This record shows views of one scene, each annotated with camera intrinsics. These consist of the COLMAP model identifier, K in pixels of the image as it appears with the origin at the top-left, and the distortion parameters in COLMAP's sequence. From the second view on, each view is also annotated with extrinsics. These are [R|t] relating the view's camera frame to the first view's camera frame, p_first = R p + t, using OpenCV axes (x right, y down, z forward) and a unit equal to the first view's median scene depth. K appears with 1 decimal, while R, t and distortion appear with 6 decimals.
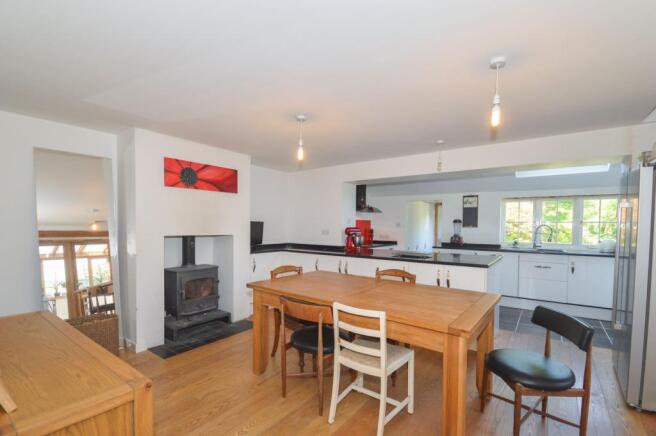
lens RADIAL K [[296.4, 0, 329.0], [0, 296.4, 230.8], [0, 0, 1]] dist [0.062697, 0.000148]
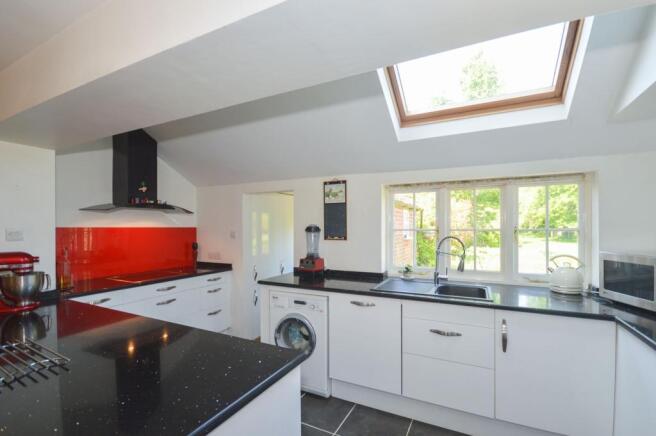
lens RADIAL K [[296.4, 0, 329.0], [0, 296.4, 230.8], [0, 0, 1]] dist [0.062697, 0.000148]
pose [[0.988229, -0.019818, 0.151692, 0.376936], [0.020883, 0.999767, -0.005430, -0.025698], [-0.151549, 0.008533, 0.988413, 0.476136]]
